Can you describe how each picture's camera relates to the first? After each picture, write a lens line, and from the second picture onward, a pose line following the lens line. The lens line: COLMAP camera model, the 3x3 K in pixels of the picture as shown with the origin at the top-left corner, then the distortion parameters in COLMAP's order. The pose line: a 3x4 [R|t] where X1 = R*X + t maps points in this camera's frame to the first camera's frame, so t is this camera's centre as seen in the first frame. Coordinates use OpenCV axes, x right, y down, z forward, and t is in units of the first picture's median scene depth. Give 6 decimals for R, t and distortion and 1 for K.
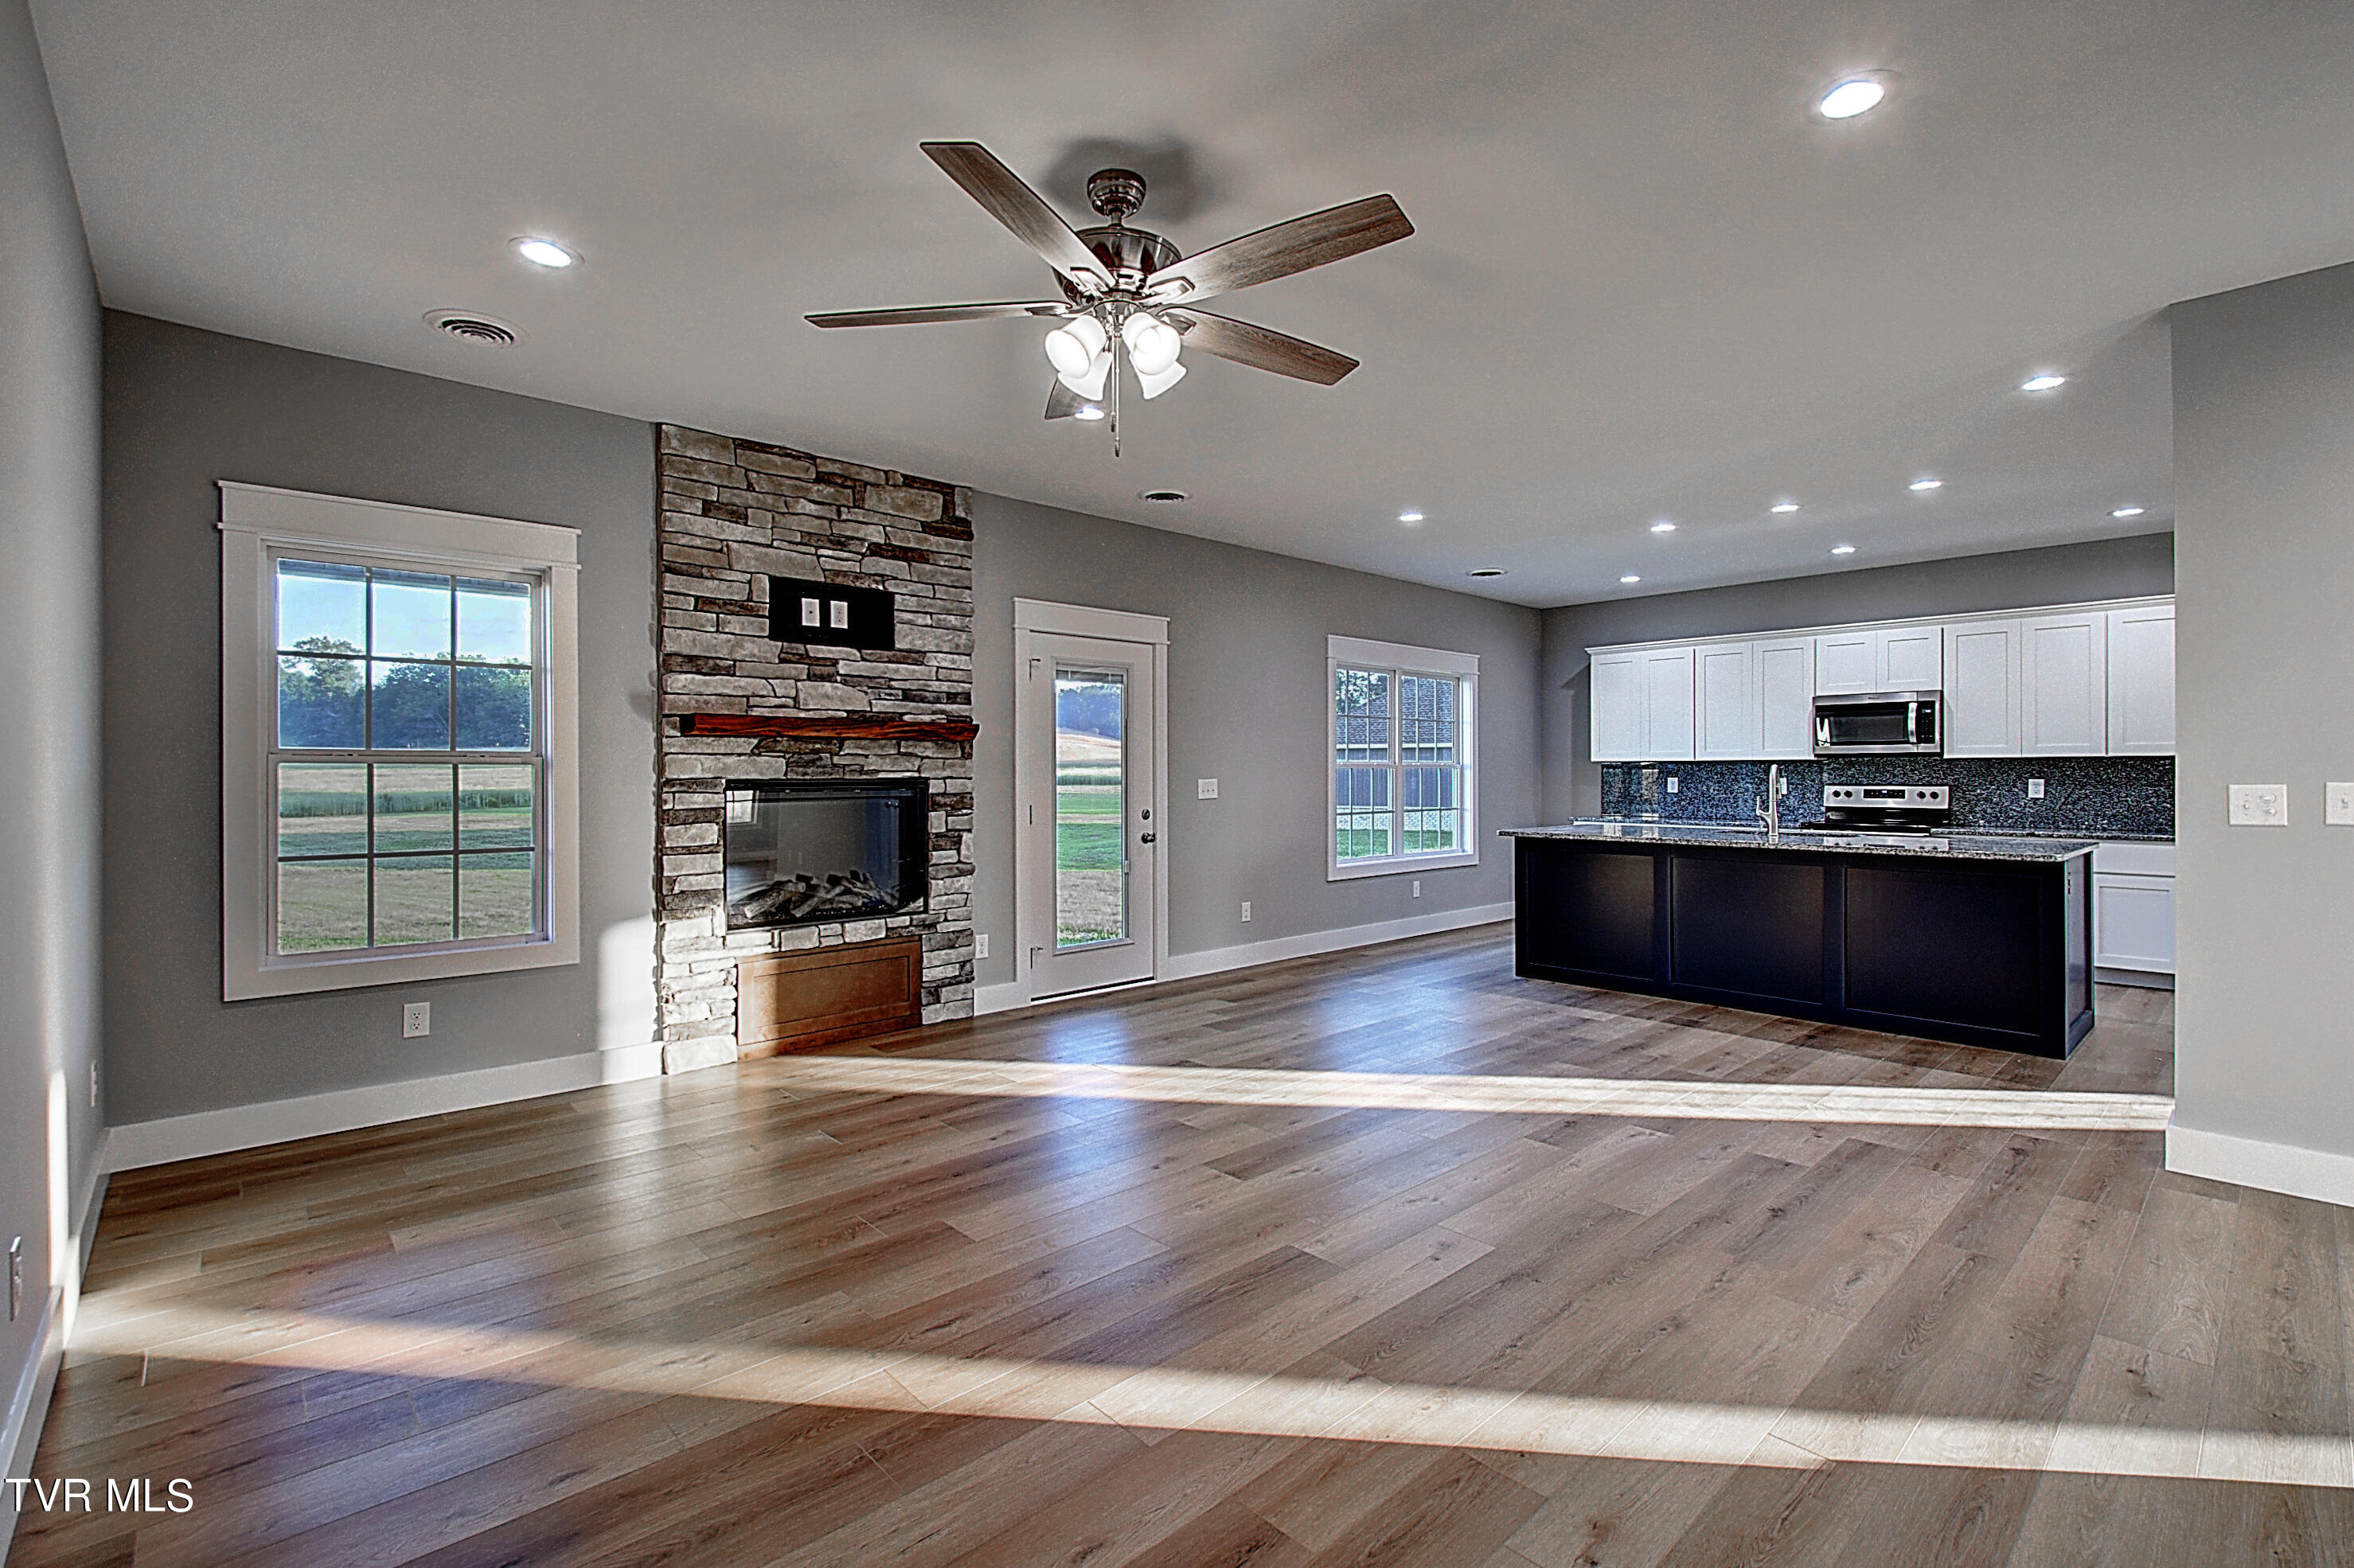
lens RADIAL K [[1048.6, 0, 1165.9], [0, 1048.6, 781.1], [0, 0, 1]] dist [0.009505, -0.013801]
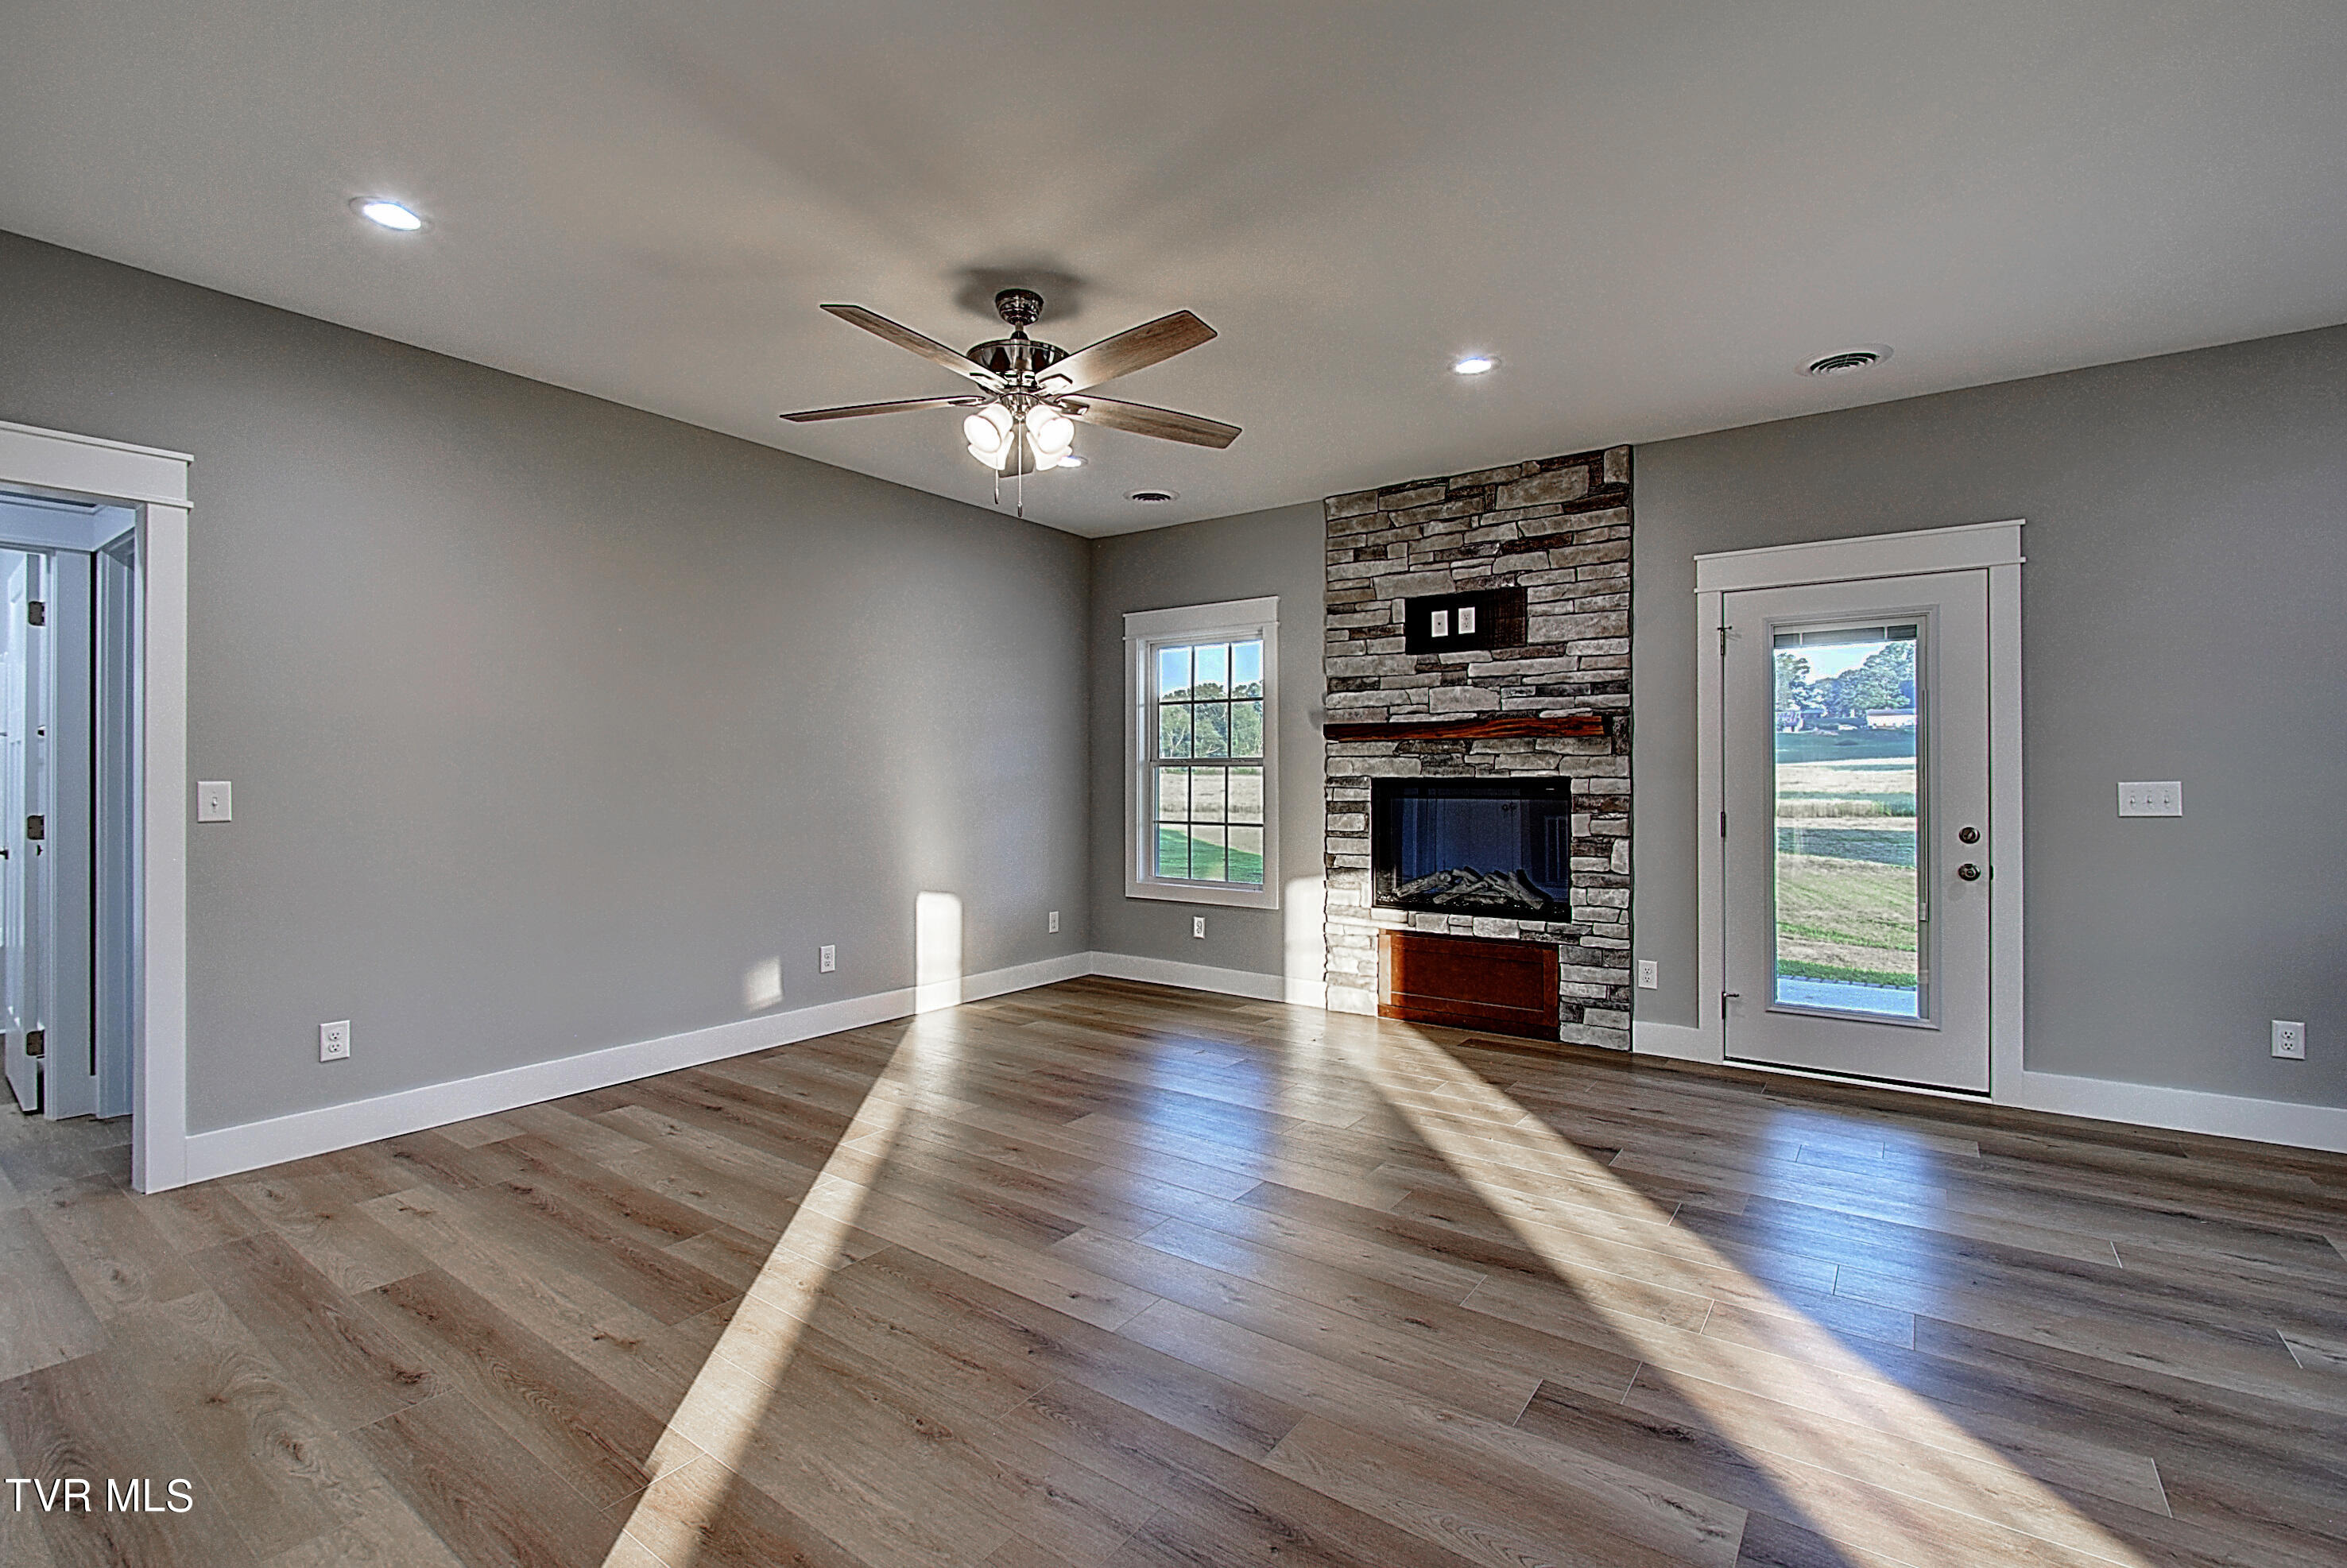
lens RADIAL K [[1045.5, 0, 1162.4], [0, 1045.5, 781.1], [0, 0, 1]] dist [0.009505, -0.013801]
pose [[0.197617, 0.006953, -0.980255, 0.647187], [-0.006737, 0.999961, 0.005735, -0.002431], [0.980256, 0.005470, 0.197656, 0.492652]]
